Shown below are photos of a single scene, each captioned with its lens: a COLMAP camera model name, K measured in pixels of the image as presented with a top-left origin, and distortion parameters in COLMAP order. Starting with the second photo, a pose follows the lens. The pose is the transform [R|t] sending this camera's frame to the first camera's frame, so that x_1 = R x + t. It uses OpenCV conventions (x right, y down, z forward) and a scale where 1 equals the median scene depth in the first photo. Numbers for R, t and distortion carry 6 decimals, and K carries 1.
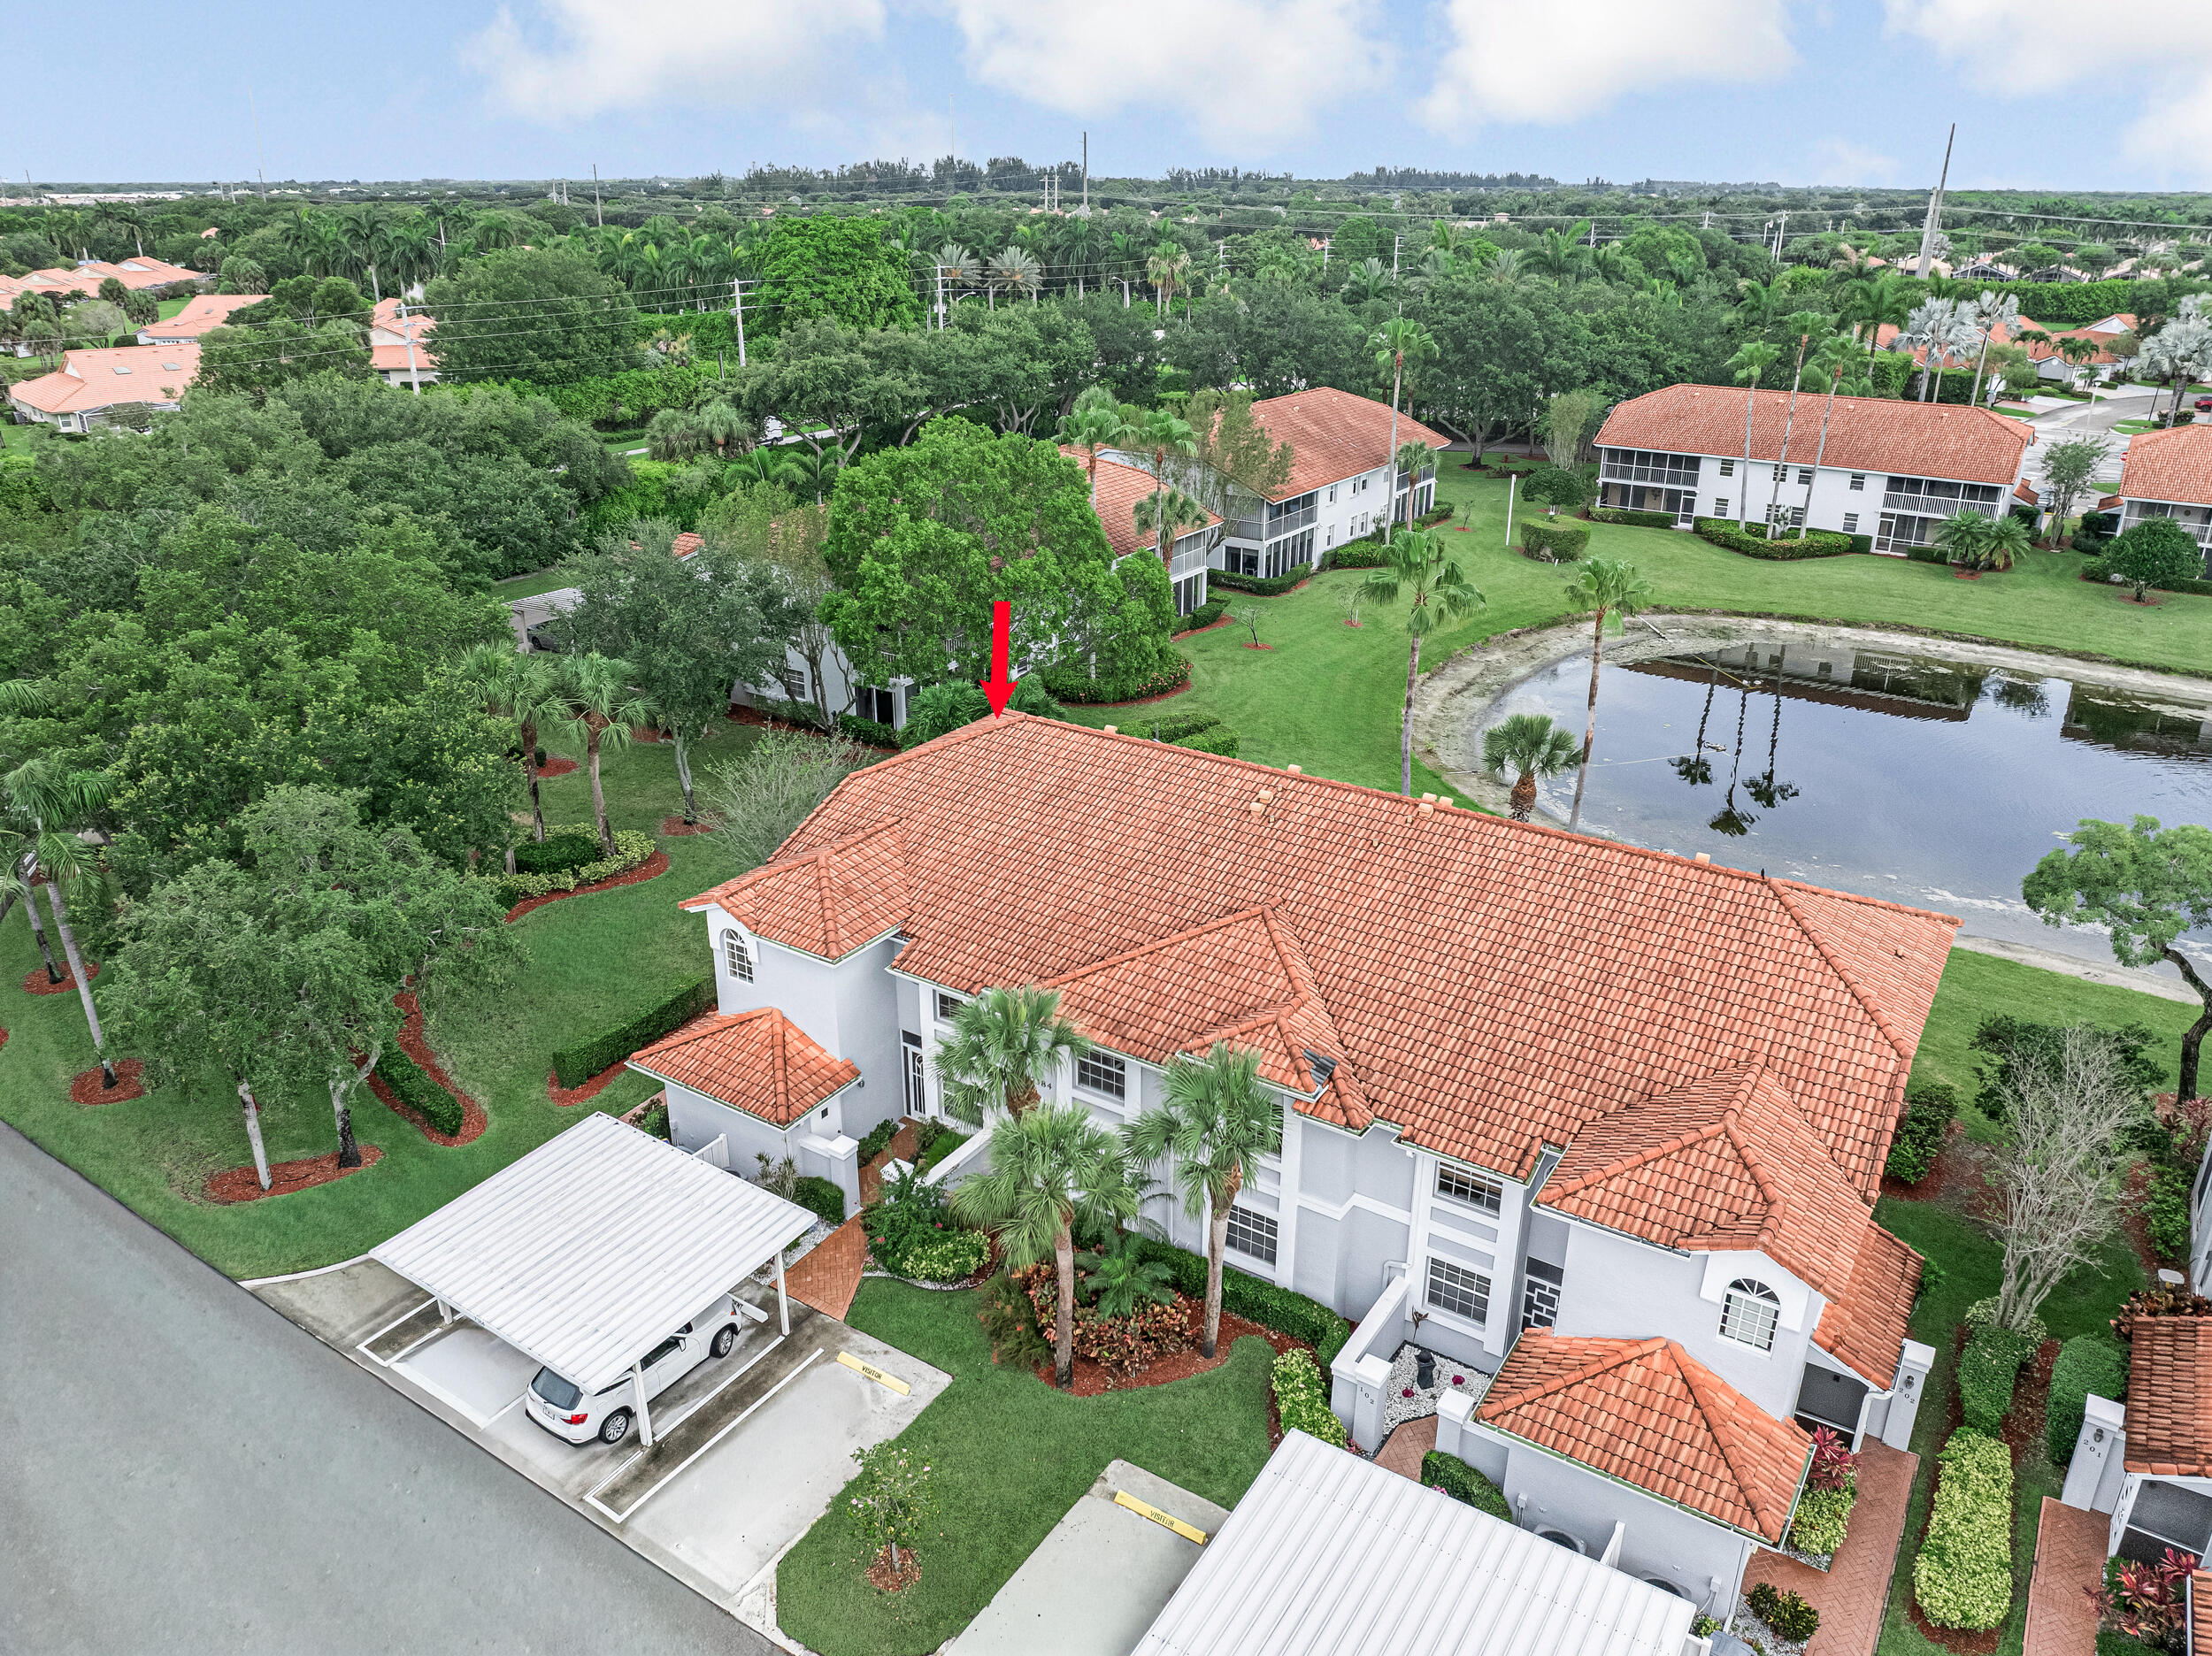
lens RADIAL K [[1554.4, 0, 1069.7], [0, 1554.4, 790.2], [0, 0, 1]] dist [-0.038414, -0.001102]
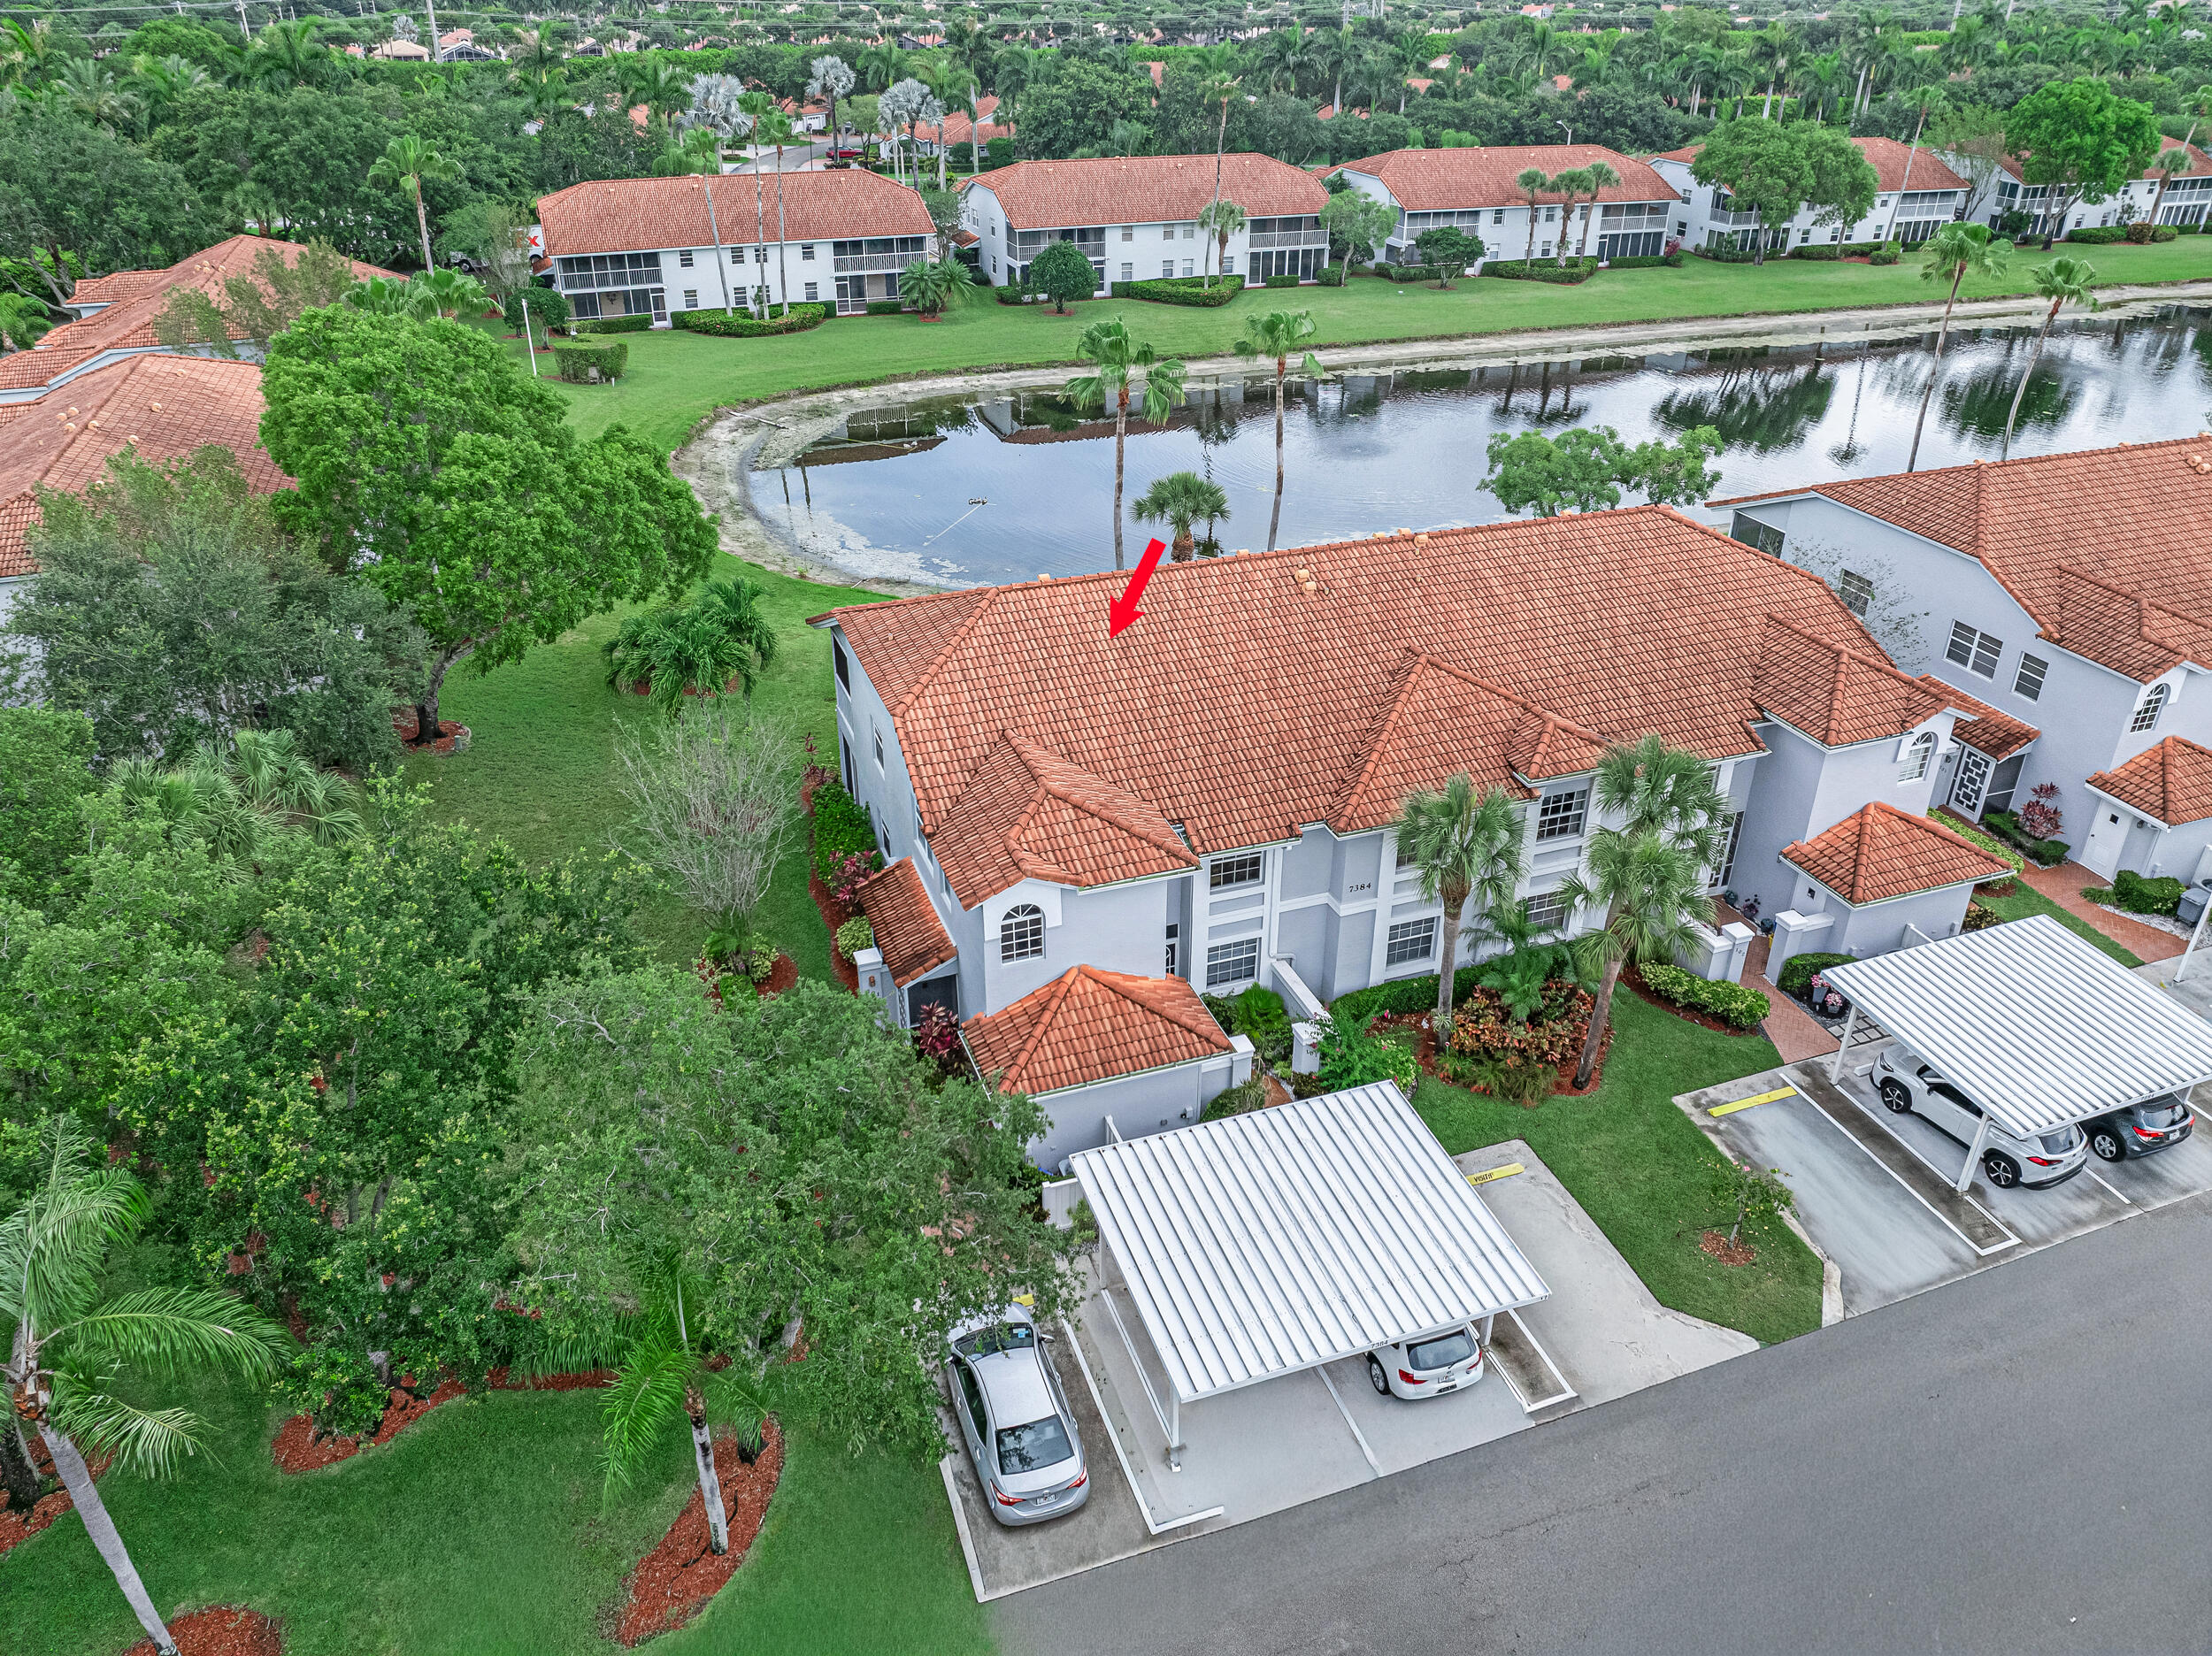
lens RADIAL K [[1527.1, 0, 1137.1], [0, 1527.1, 830.2], [0, 0, 1]] dist [-0.030695, -0.004012]
pose [[0.598007, -0.399523, 0.694816, -0.251268], [0.294008, 0.915820, 0.273557, -0.052866], [-0.745619, 0.040693, 0.665129, 0.136779]]
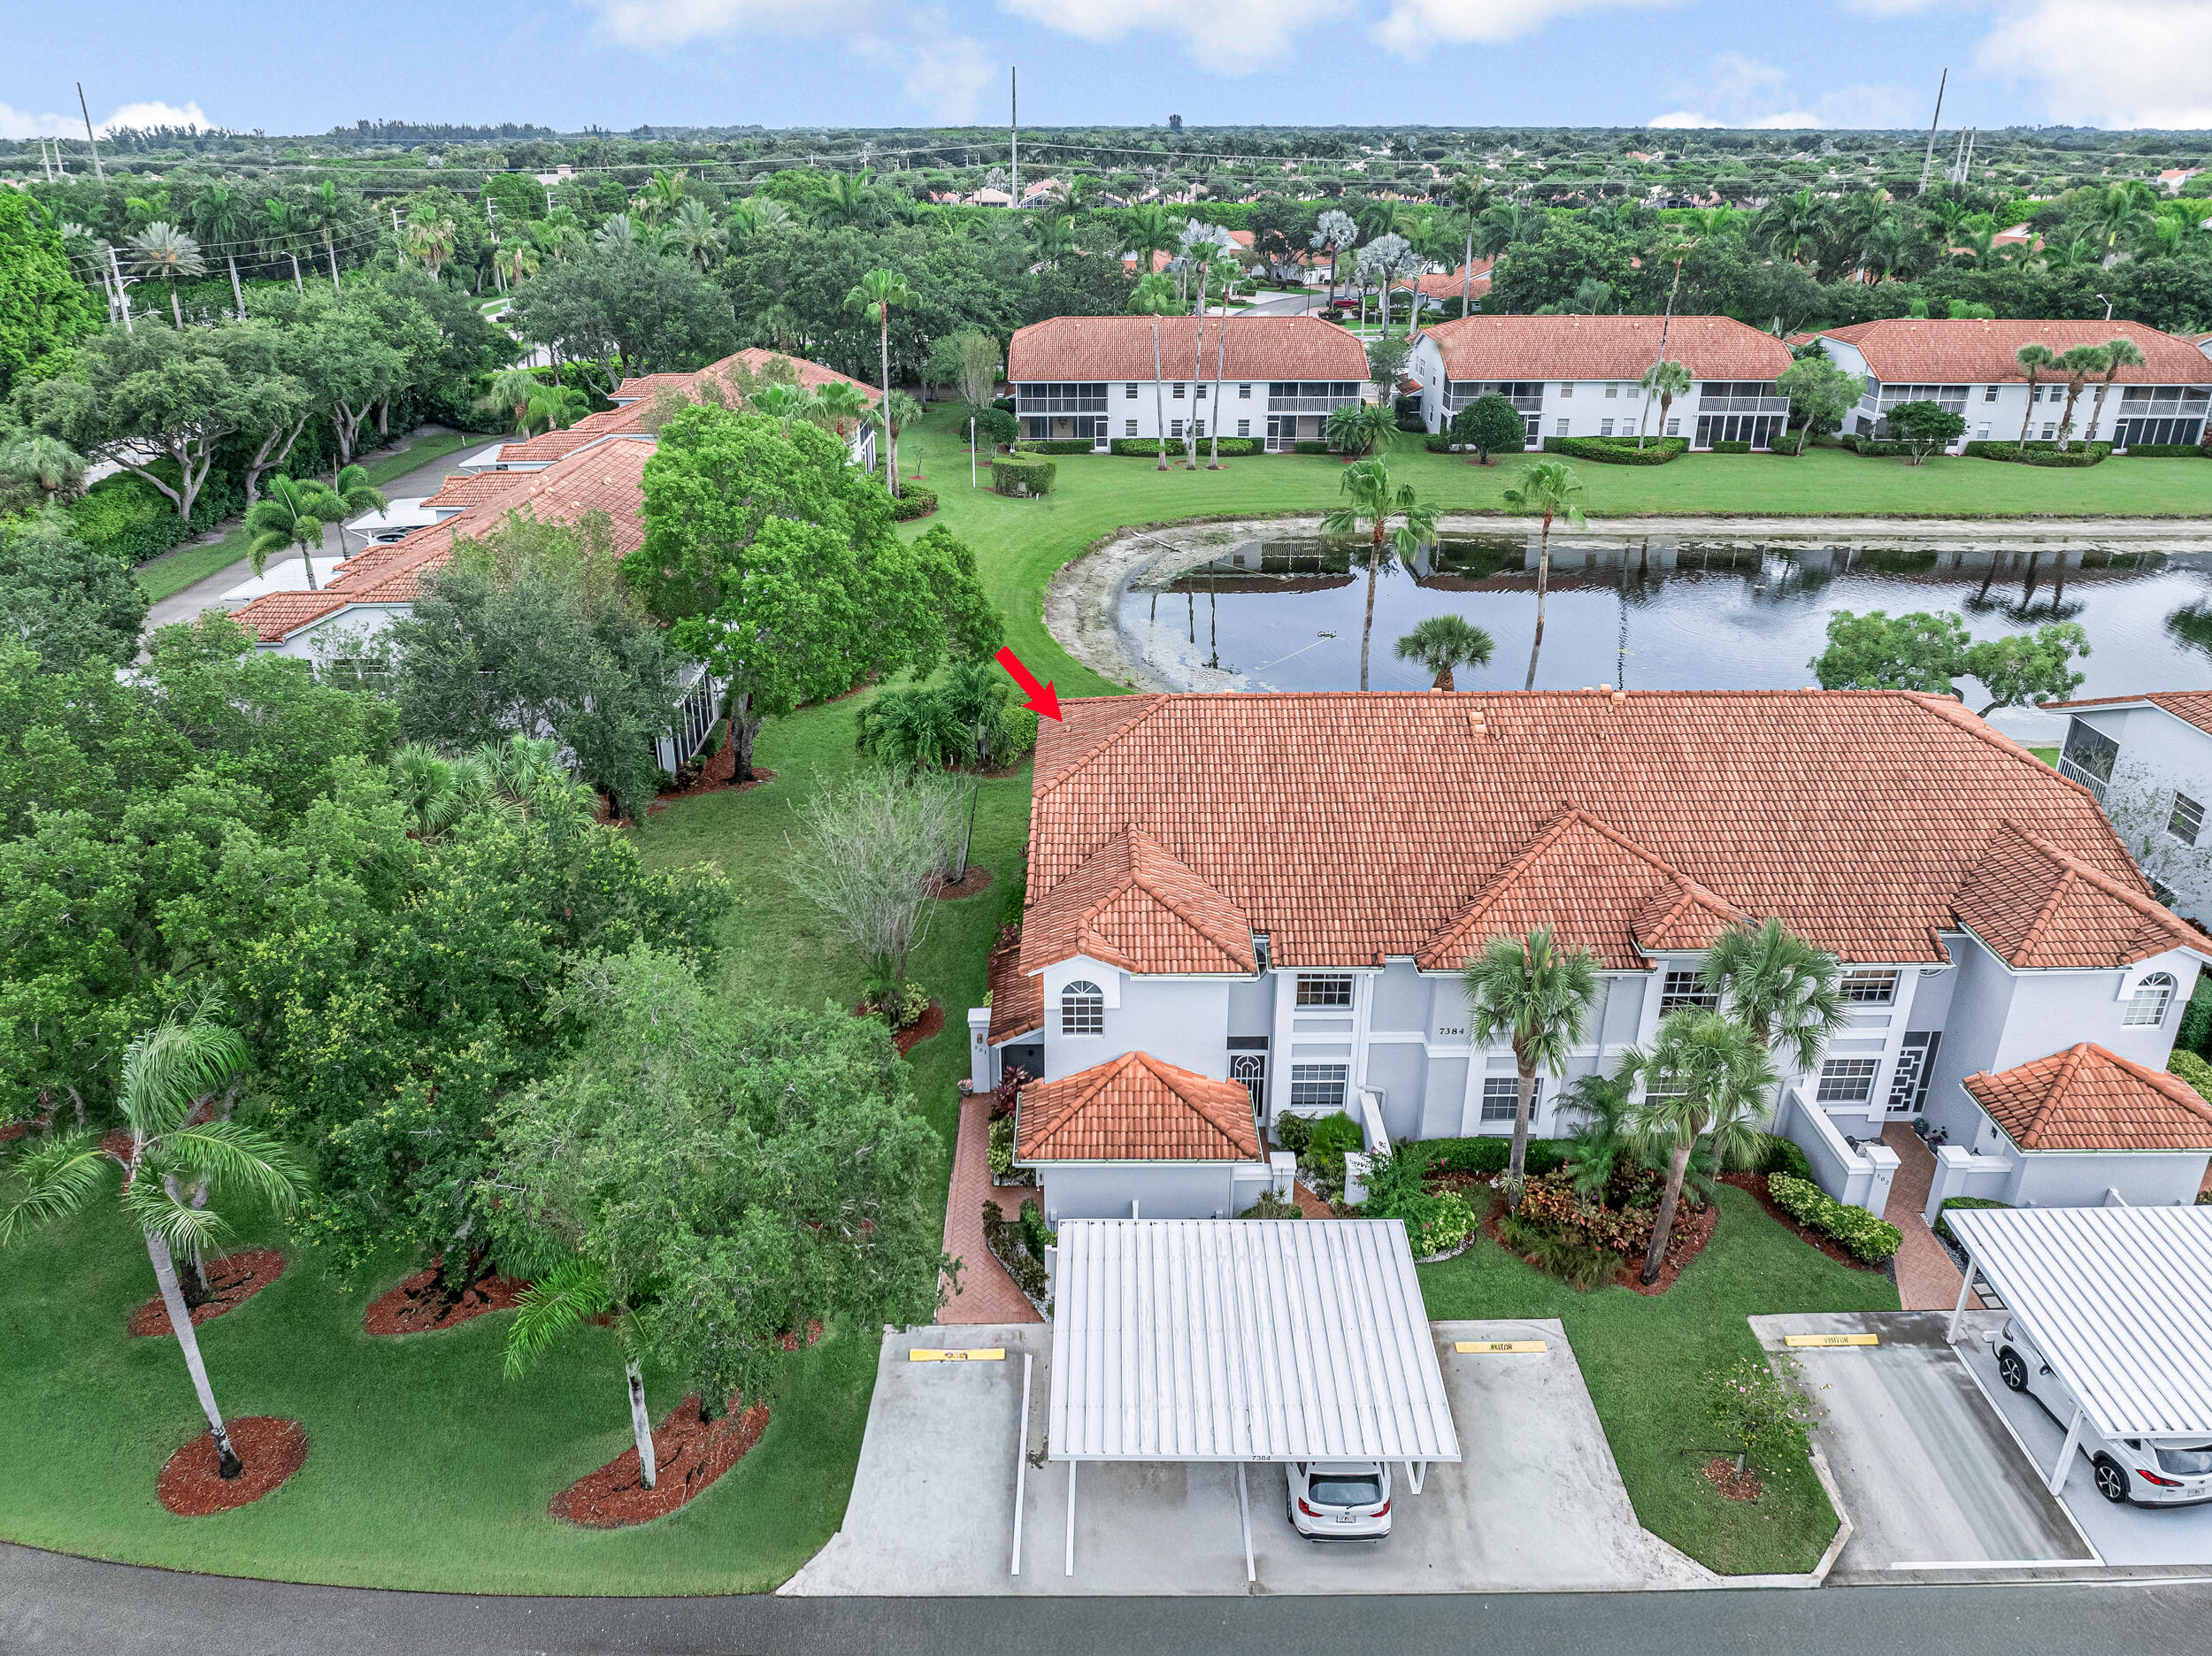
lens RADIAL K [[1560.7, 0, 1106.0], [0, 1560.7, 828.0], [0, 0, 1]] dist [-0.032783, 0.001620]
pose [[0.835771, -0.232285, 0.497524, -0.214296], [0.208387, 0.972503, 0.103983, -0.029141], [-0.507997, 0.016772, 0.861196, 0.075437]]
